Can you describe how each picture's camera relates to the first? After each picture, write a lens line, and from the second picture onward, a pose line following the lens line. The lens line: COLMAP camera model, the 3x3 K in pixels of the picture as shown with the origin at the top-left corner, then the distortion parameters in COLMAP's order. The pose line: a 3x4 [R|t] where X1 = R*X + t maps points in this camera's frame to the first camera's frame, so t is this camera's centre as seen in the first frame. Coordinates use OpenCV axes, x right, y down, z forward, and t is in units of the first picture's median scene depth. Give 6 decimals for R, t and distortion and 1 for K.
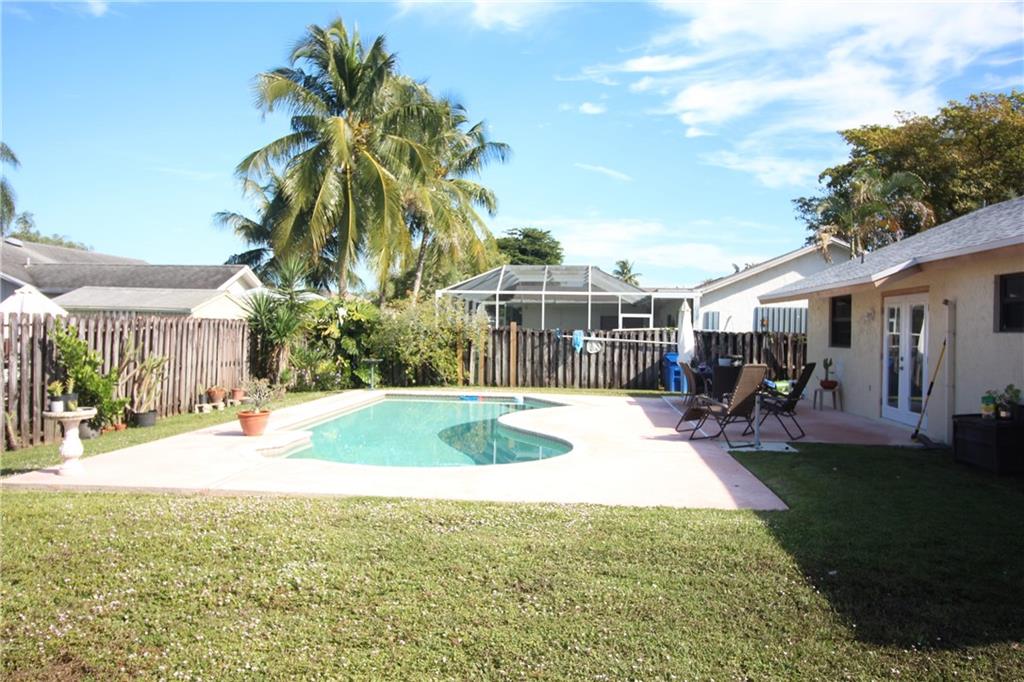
lens RADIAL K [[880.5, 0, 512.0], [0, 880.5, 341.0], [0, 0, 1]] dist [-0.006395, 0.002237]
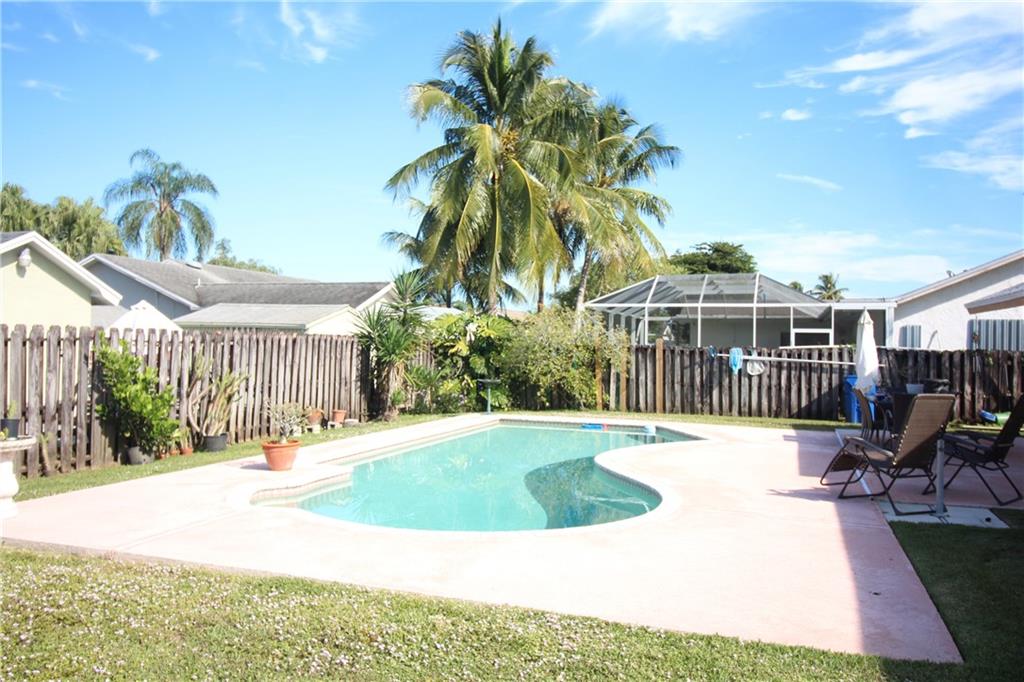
lens RADIAL K [[835.0, 0, 512.0], [0, 835.0, 341.0], [0, 0, 1]] dist [0.048997, -0.078157]
pose [[0.966632, -0.001609, -0.256164, 0.072003], [-0.004751, 0.999696, -0.024207, 0.001709], [0.256125, 0.024617, 0.966330, 0.159632]]
